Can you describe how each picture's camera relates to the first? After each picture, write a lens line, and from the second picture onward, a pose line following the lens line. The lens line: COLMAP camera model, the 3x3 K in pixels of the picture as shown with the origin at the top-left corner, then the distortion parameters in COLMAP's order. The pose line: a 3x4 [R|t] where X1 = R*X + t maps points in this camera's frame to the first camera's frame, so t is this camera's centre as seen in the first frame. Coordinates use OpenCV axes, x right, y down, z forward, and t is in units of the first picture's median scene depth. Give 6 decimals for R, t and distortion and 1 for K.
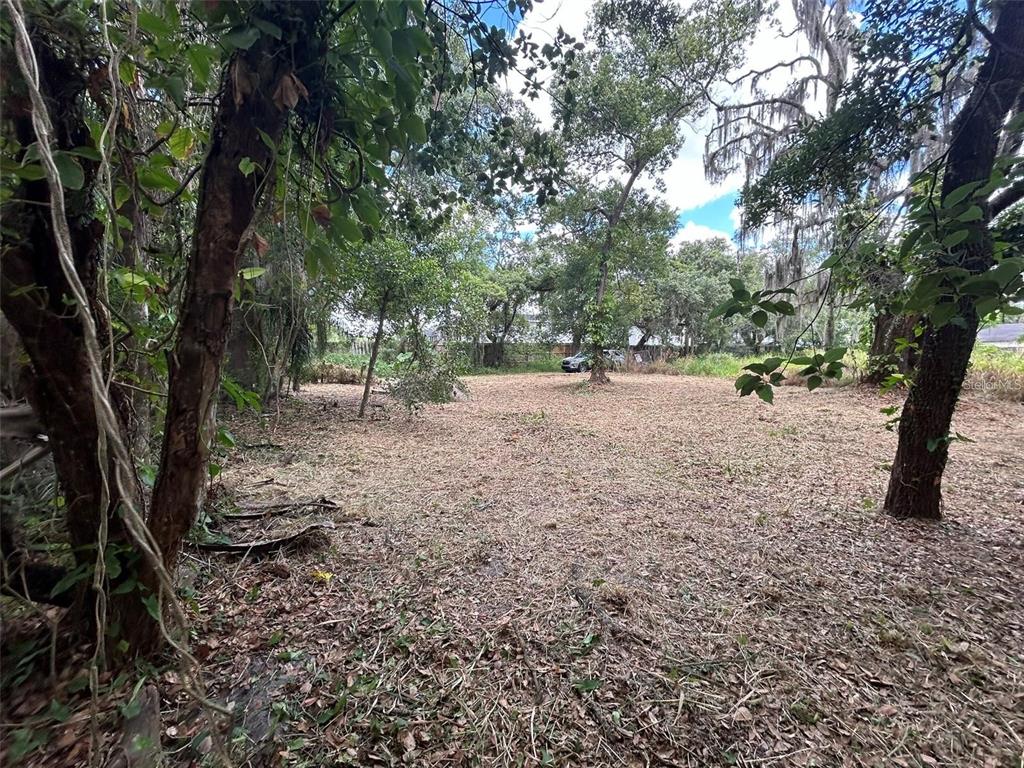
lens RADIAL K [[407.6, 0, 509.6], [0, 407.6, 379.0], [0, 0, 1]] dist [0.001873, 0.000453]
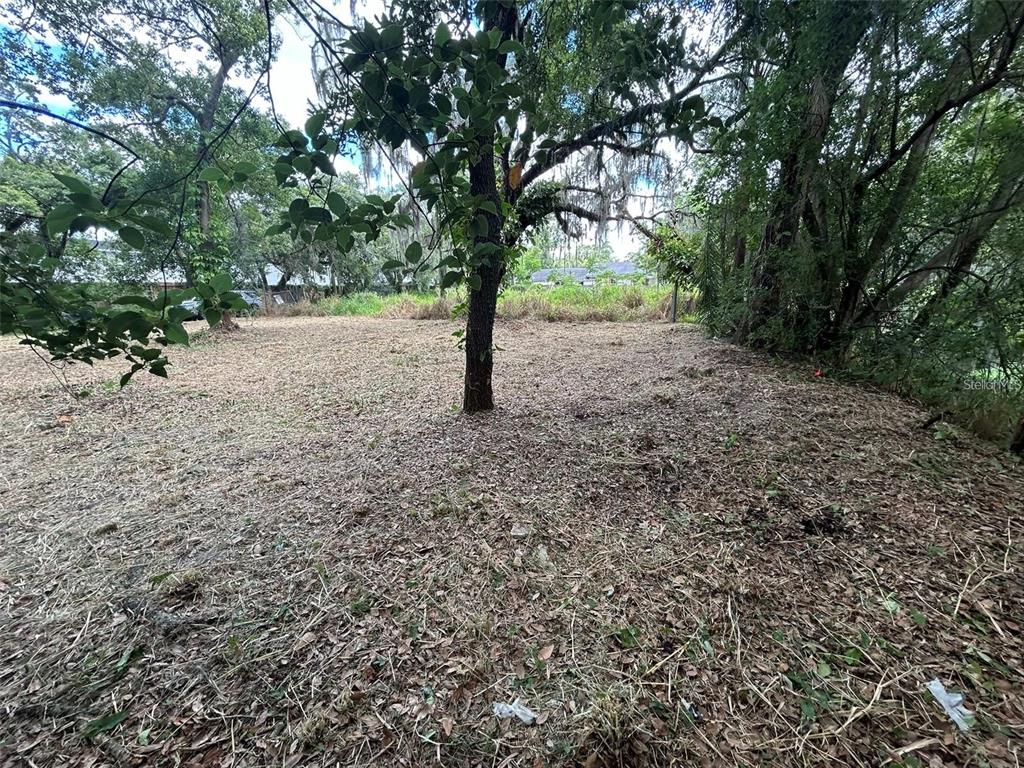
lens RADIAL K [[407.6, 0, 509.6], [0, 407.6, 379.0], [0, 0, 1]] dist [0.001873, 0.000453]
pose [[0.714182, -0.164081, 0.680457, 0.114015], [0.066221, 0.983615, 0.167679, 0.010903], [-0.696821, -0.074693, 0.713345, -0.014644]]
